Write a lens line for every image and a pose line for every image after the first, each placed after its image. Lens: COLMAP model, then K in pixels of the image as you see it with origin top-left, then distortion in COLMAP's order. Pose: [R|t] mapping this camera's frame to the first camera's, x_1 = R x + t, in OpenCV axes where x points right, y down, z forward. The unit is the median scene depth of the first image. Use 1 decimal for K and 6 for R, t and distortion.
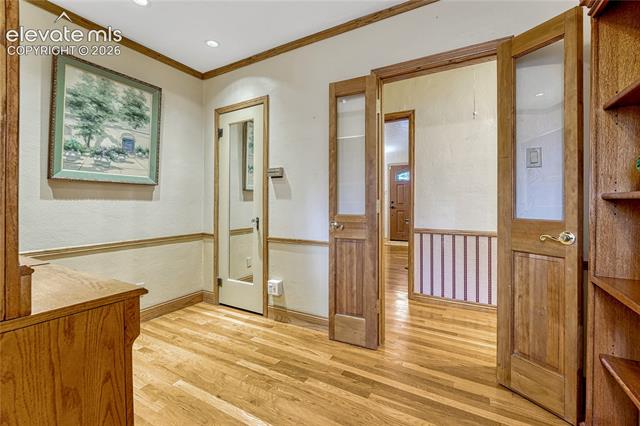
lens RADIAL K [[271.2, 0, 320.1], [0, 271.2, 207.9], [0, 0, 1]] dist [-0.011685, 0.000515]
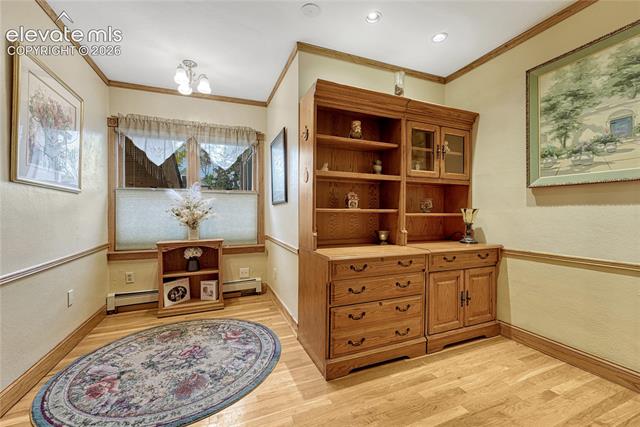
lens RADIAL K [[268.9, 0, 320.9], [0, 268.9, 212.0], [0, 0, 1]] dist [-0.014307, 0.000449]
pose [[-0.623996, 0.002777, -0.781423, 0.355116], [-0.006637, 0.999939, 0.008854, -0.011954], [0.781399, 0.010711, -0.623939, 0.912575]]
